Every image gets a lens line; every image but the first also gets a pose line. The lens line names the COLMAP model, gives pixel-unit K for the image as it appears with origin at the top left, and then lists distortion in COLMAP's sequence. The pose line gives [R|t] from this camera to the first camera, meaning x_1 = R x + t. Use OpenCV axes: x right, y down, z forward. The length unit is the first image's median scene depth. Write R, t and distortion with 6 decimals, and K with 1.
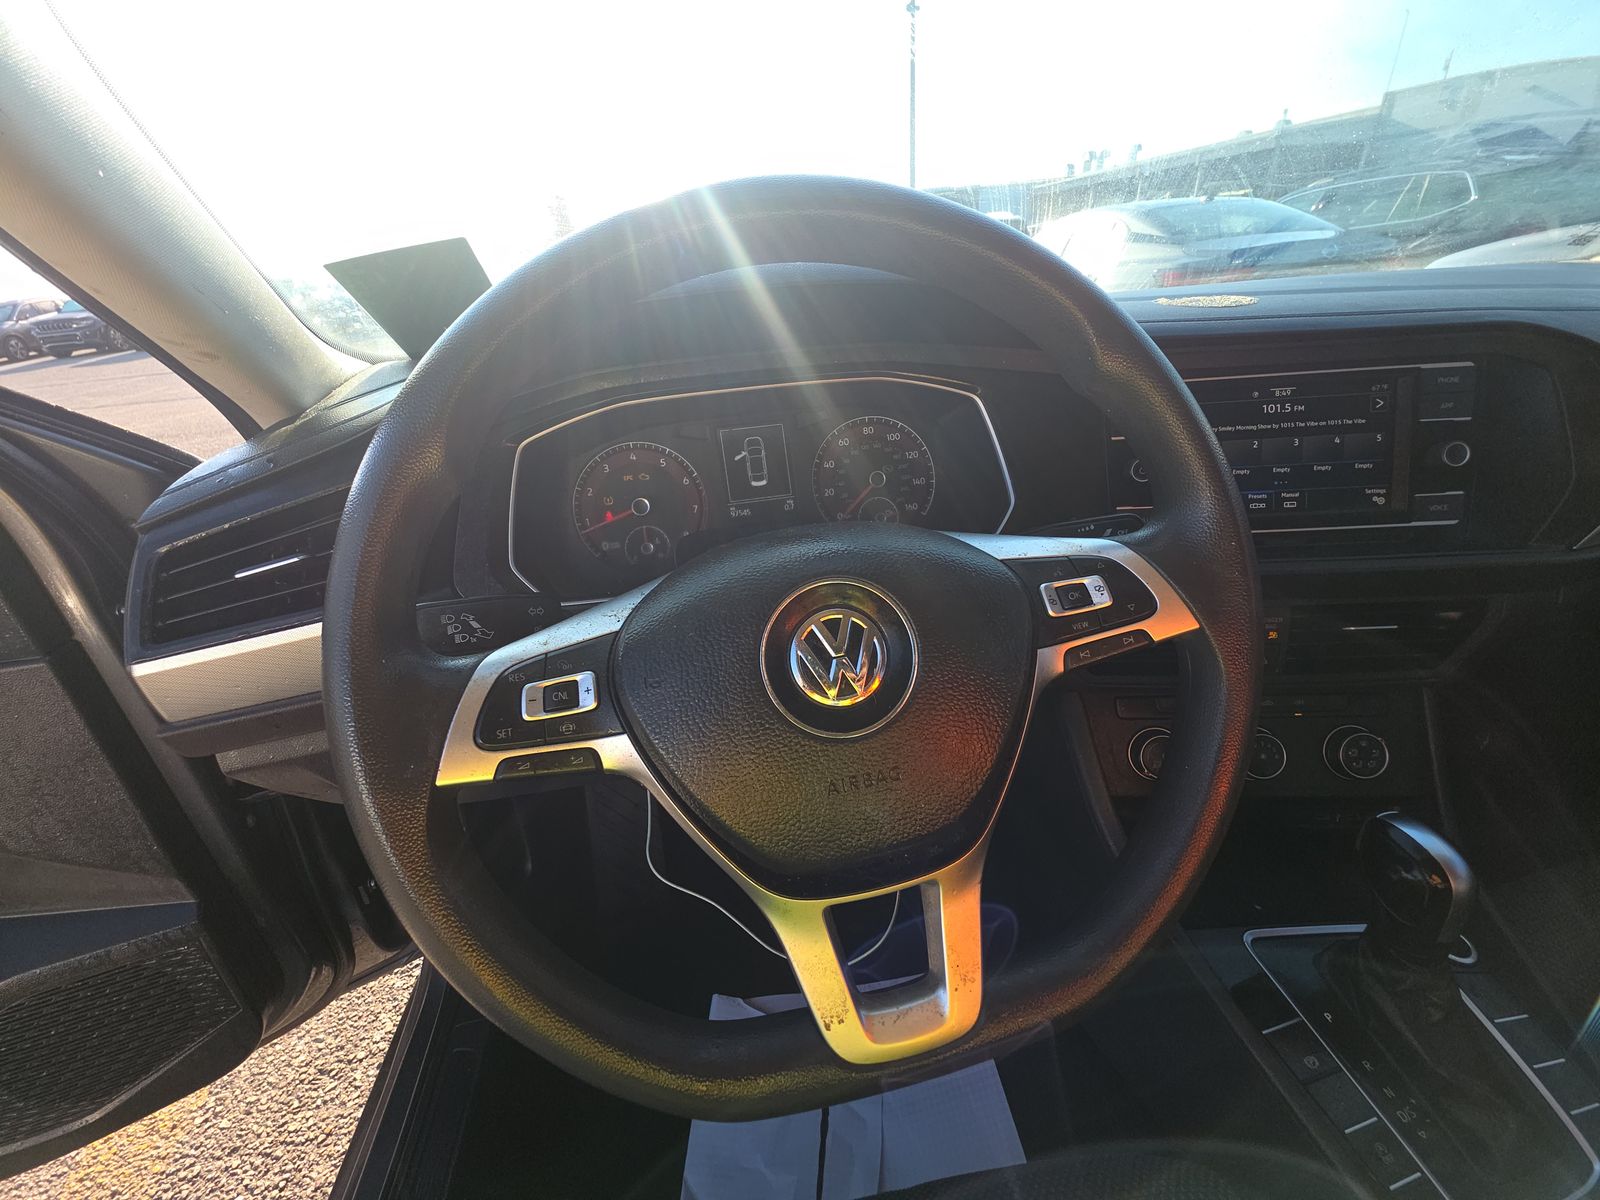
lens RADIAL K [[643.3, 0, 801.2], [0, 643.3, 596.9], [0, 0, 1]] dist [0.003947, -0.000168]
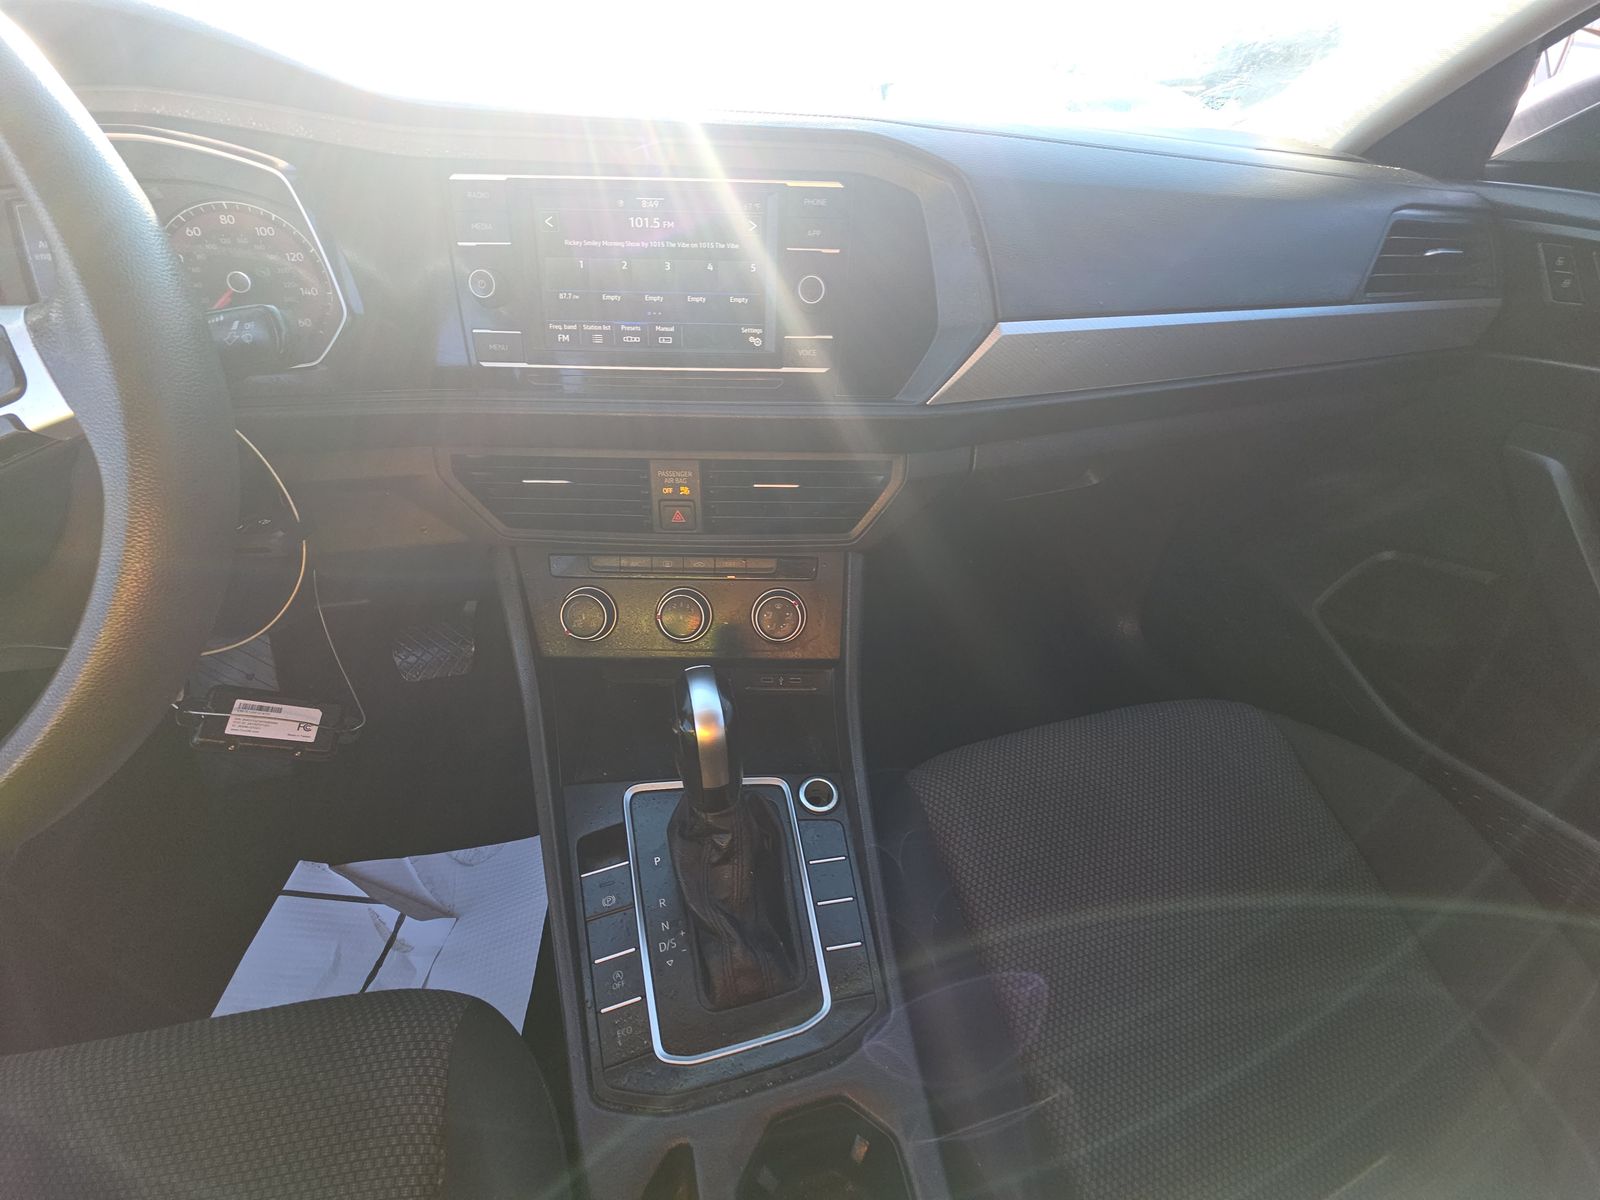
lens RADIAL K [[643.3, 0, 796.5], [0, 643.3, 596.8], [0, 0, 1]] dist [0.003947, -0.000168]
pose [[0.993107, 0.028423, 0.113716, 0.858178], [-0.045887, 0.986999, 0.154039, 0.064940], [-0.107859, -0.158195, 0.981499, 0.039305]]
